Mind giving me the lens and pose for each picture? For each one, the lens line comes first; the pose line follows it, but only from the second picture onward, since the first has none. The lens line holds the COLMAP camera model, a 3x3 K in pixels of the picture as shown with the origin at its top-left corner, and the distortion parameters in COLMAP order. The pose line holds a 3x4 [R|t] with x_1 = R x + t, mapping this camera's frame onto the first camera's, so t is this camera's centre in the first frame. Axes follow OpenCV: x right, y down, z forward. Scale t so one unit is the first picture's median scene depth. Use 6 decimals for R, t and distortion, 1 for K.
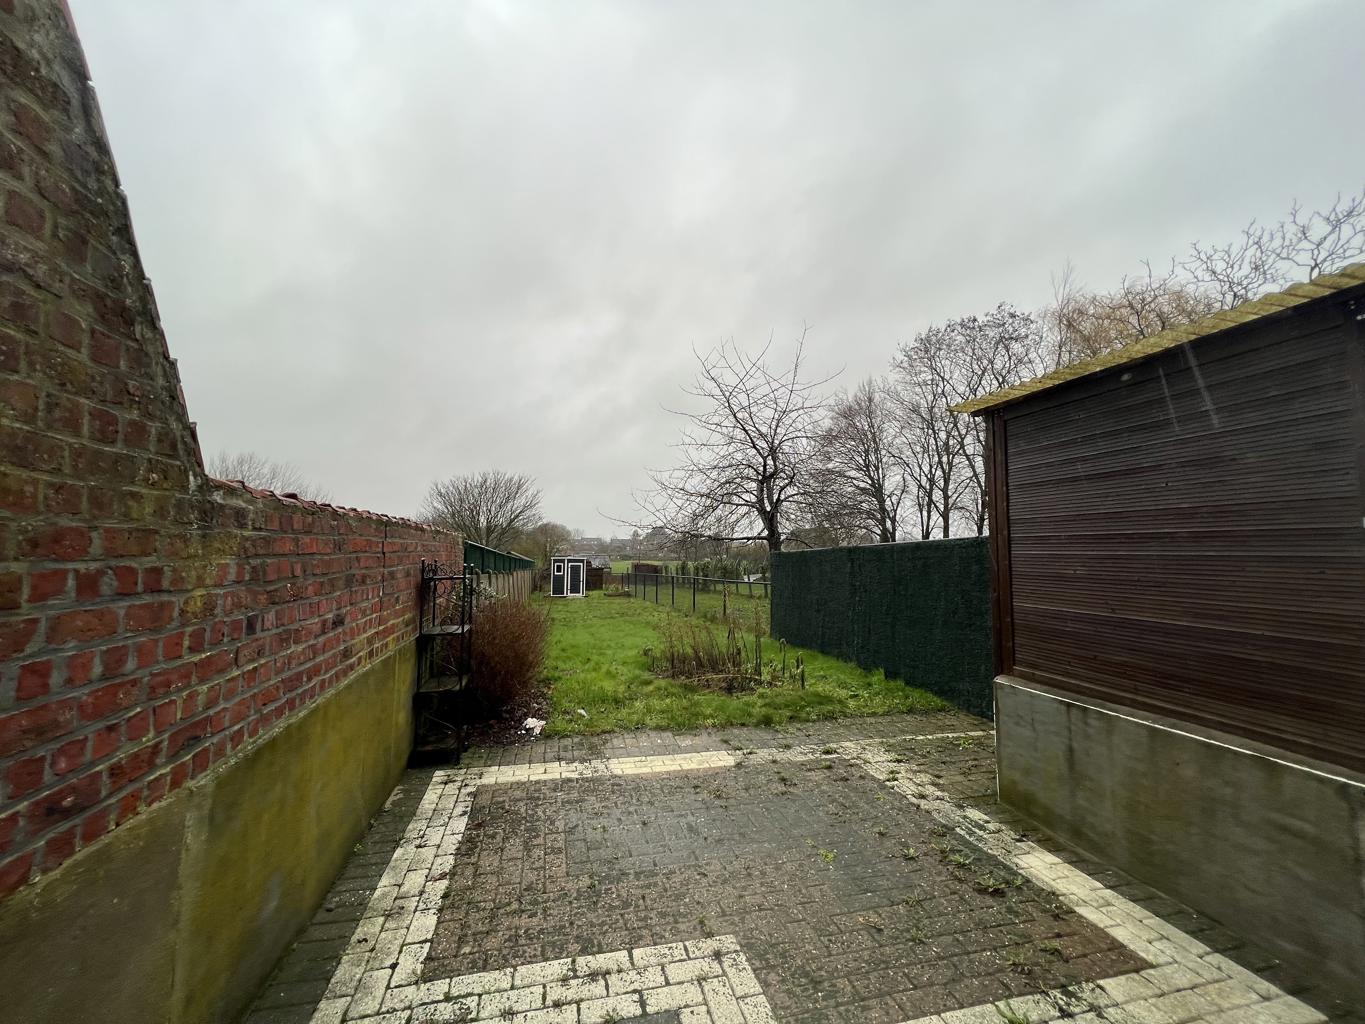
lens RADIAL K [[545.8, 0, 685.2], [0, 545.8, 516.0], [0, 0, 1]] dist [-0.001107, 0.000485]
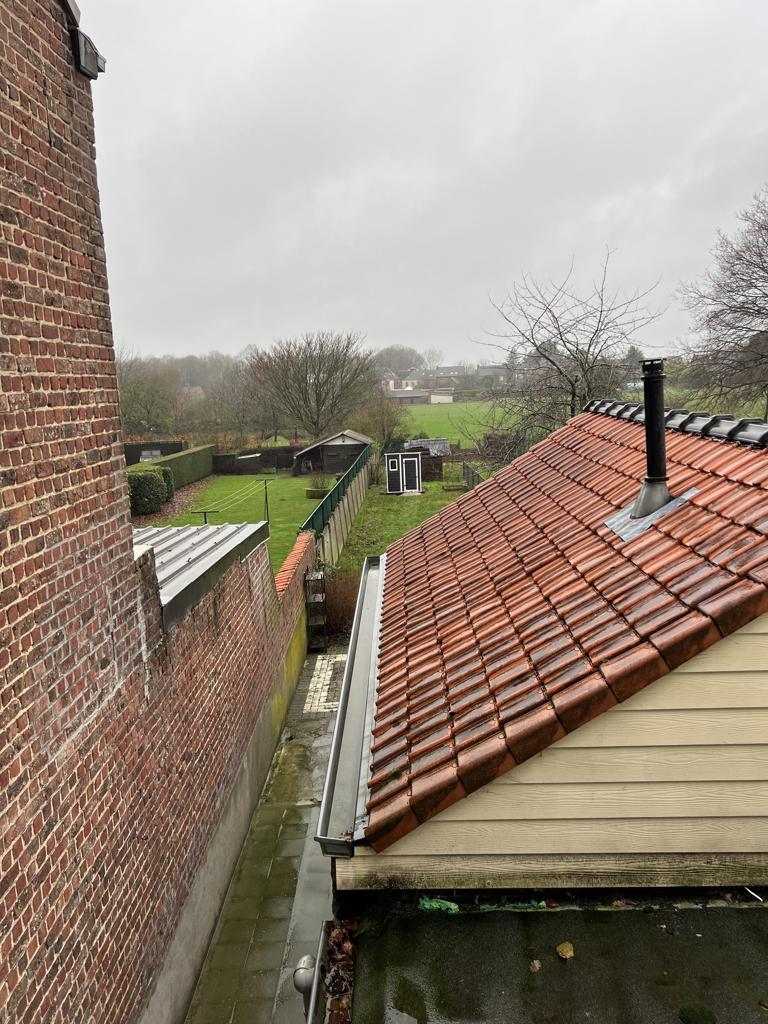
lens RADIAL K [[773.8, 0, 384.8], [0, 773.8, 512.4], [0, 0, 1]] dist [0.002647, -0.000322]
pose [[0.964857, -0.007435, -0.262670, 0.106274], [0.070797, 0.969992, 0.232600, -0.133279], [0.253059, -0.243022, 0.936430, -0.286043]]
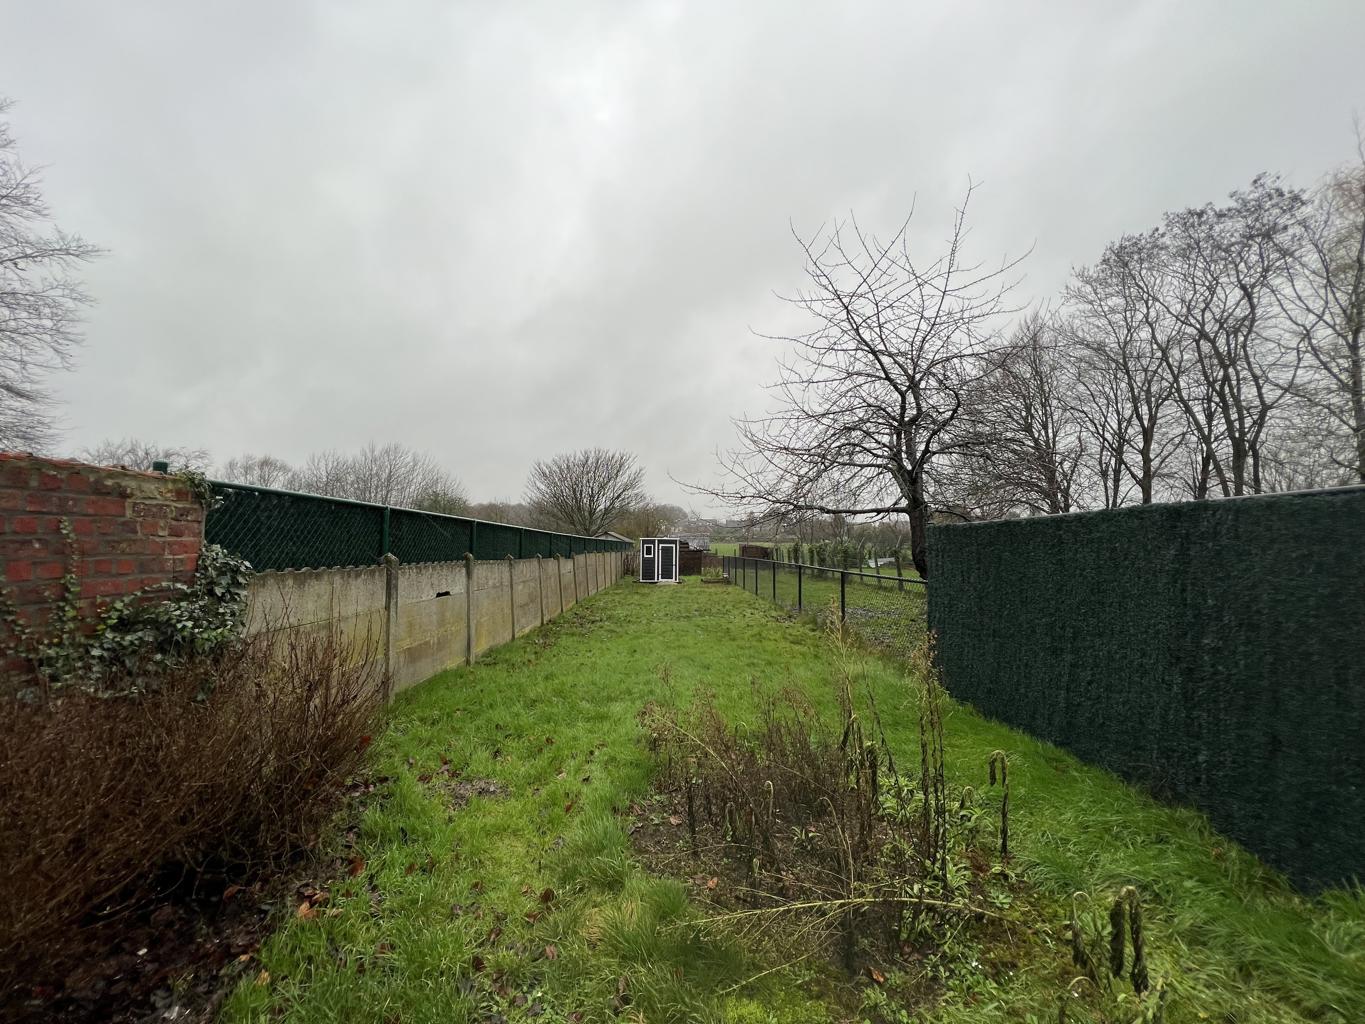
lens RADIAL K [[545.8, 0, 681.3], [0, 545.8, 513.0], [0, 0, 1]] dist [-0.001107, 0.000485]
pose [[0.975456, -0.009733, -0.219980, 0.012976], [0.015880, 0.999531, 0.026194, 0.012921], [0.219622, -0.029045, 0.975153, 0.149406]]
